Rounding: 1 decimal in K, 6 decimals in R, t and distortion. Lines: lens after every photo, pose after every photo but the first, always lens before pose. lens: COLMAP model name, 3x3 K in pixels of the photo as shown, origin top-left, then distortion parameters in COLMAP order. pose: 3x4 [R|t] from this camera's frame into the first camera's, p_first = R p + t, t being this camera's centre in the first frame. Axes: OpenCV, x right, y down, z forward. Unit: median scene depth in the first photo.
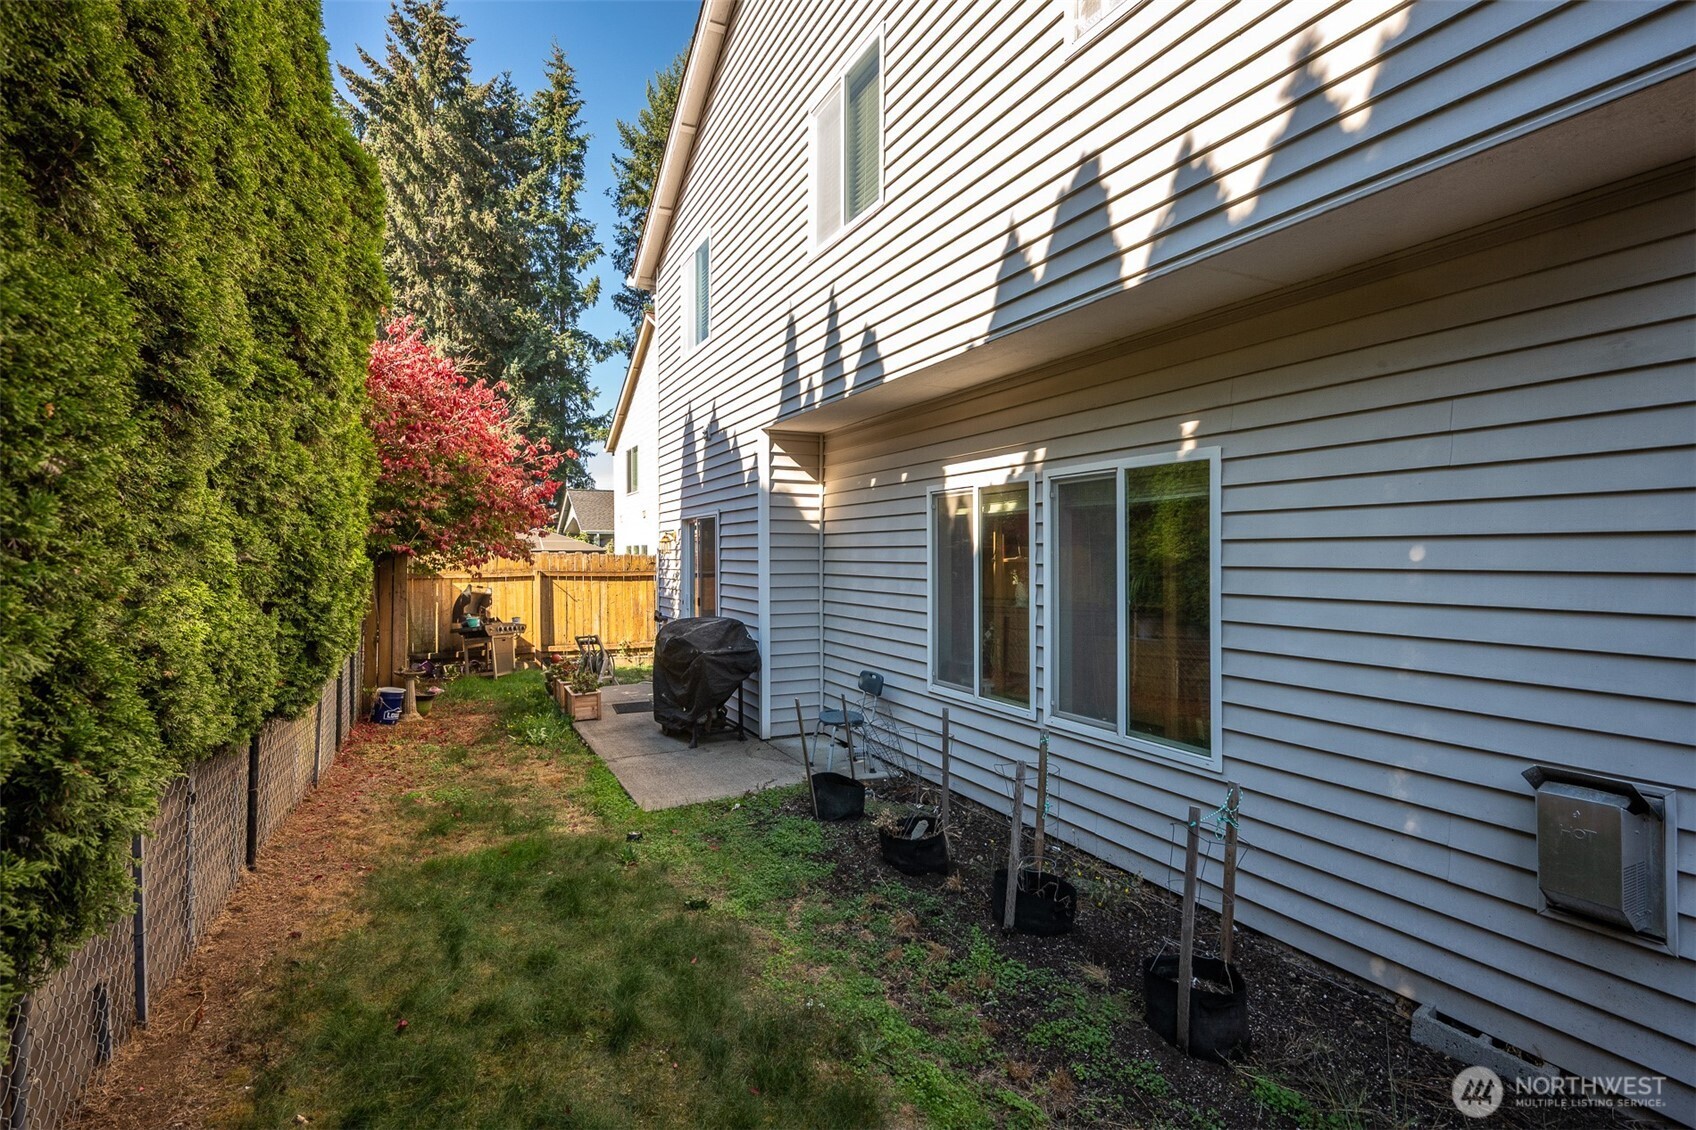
lens RADIAL K [[828.0, 0, 848.9], [0, 828.0, 564.3], [0, 0, 1]] dist [-0.004476, 0.001418]
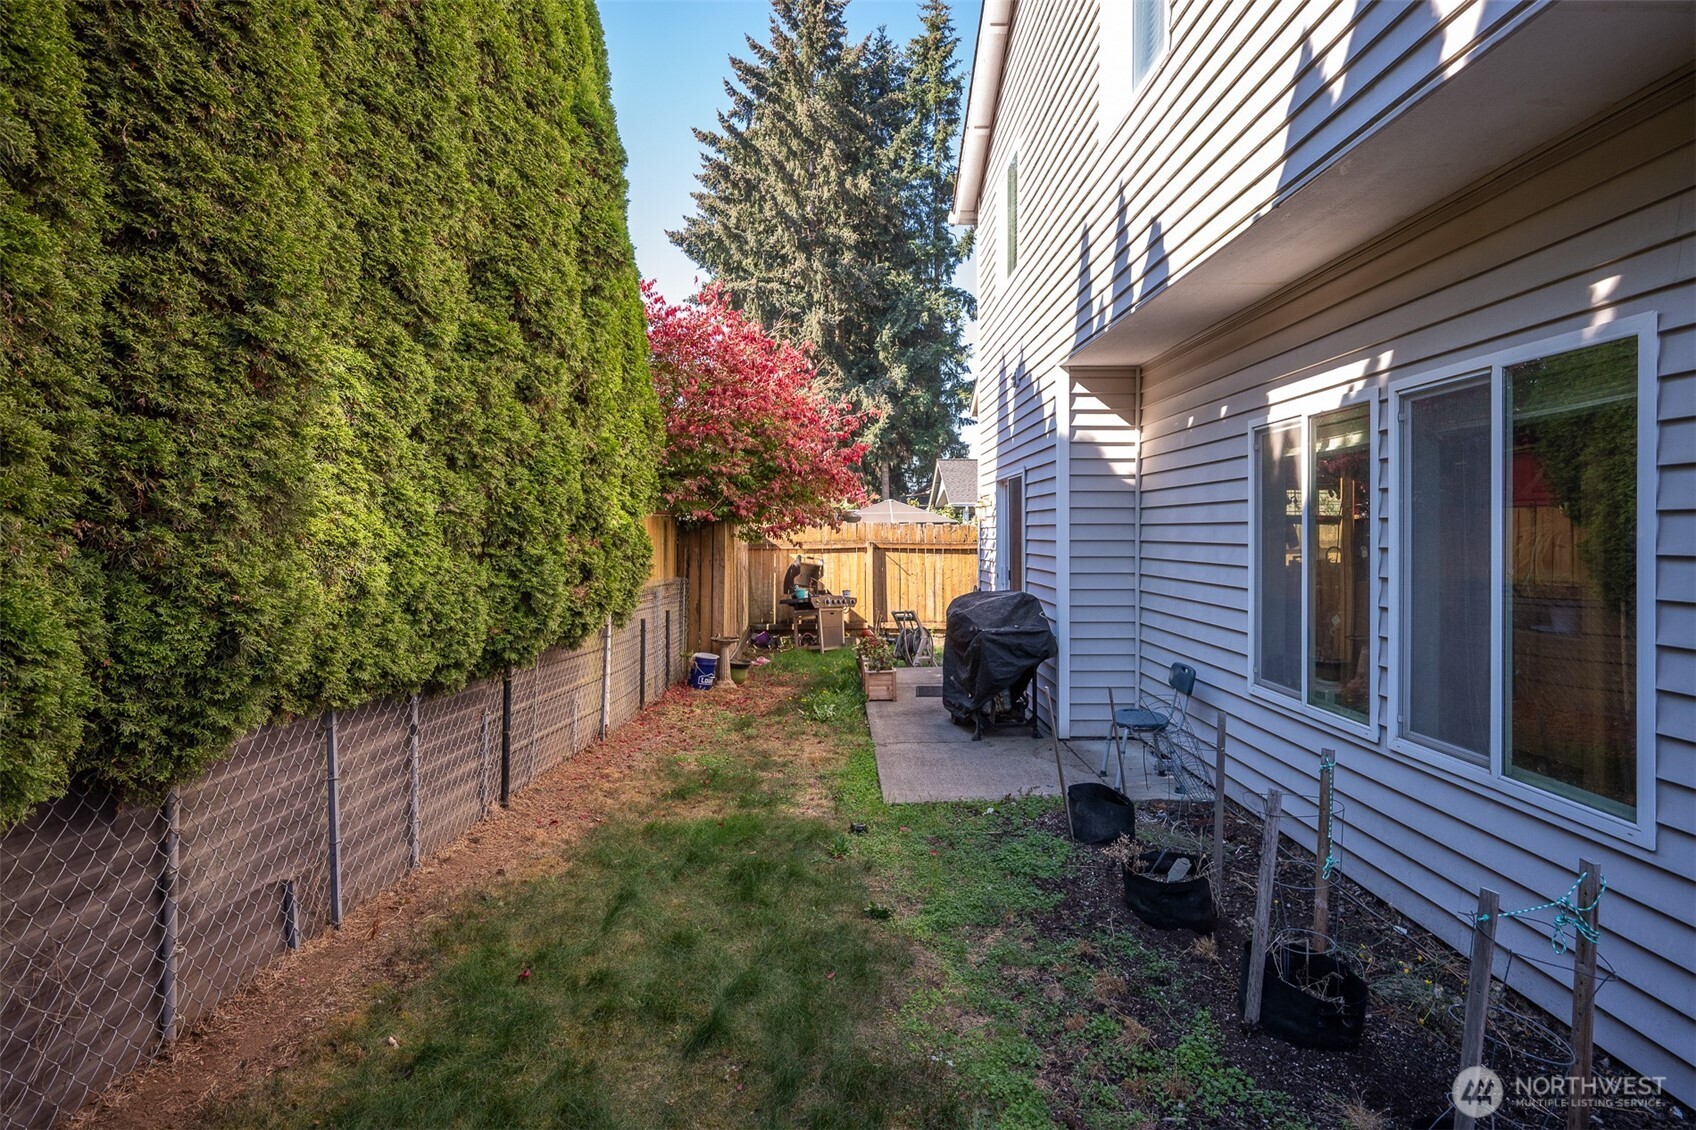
lens RADIAL K [[925.4, 0, 847.3], [0, 925.4, 549.7], [0, 0, 1]] dist [-0.002668, 0.001661]
pose [[0.898581, 0.007470, -0.438745, 0.179324], [-0.004626, 0.999961, 0.007552, 0.024016], [0.438784, -0.004756, 0.898580, 0.110783]]
